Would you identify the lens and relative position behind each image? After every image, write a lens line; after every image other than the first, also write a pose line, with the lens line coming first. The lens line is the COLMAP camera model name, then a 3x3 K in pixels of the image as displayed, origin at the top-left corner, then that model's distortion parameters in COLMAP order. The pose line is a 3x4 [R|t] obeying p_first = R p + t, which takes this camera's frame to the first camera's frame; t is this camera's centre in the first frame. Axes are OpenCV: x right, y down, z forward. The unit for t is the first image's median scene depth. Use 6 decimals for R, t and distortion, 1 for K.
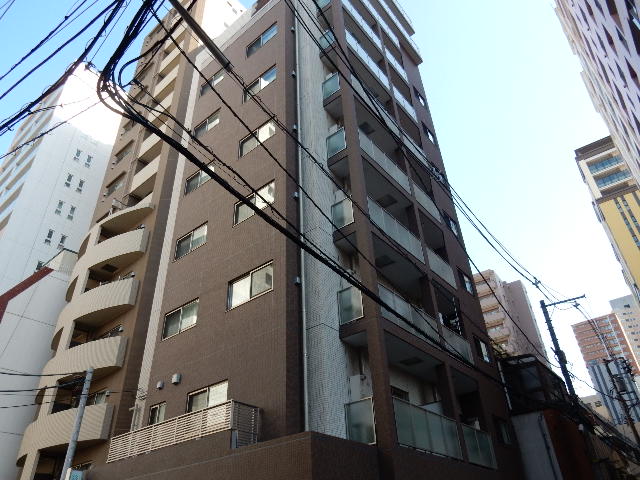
lens RADIAL K [[468.4, 0, 318.4], [0, 468.4, 240.1], [0, 0, 1]] dist [-0.008462, -0.002092]
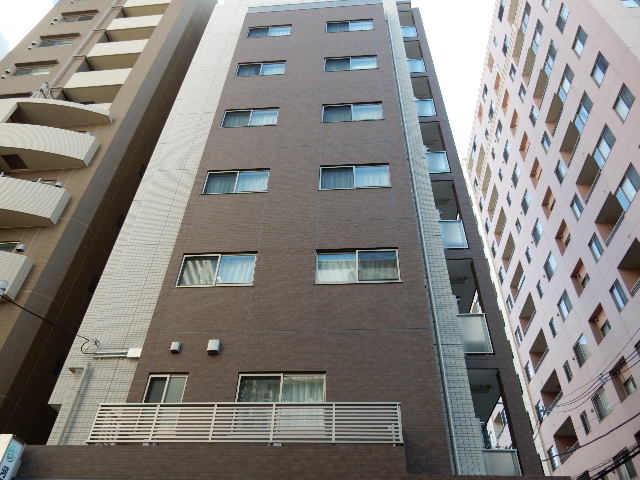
lens RADIAL K [[468.4, 0, 319.5], [0, 468.4, 241.2], [0, 0, 1]] dist [-0.008462, -0.002092]
pose [[0.816849, 0.428179, 0.386550, -0.507553], [-0.376656, 0.903434, -0.204787, 0.239491], [-0.436908, 0.021684, 0.899245, 0.317332]]
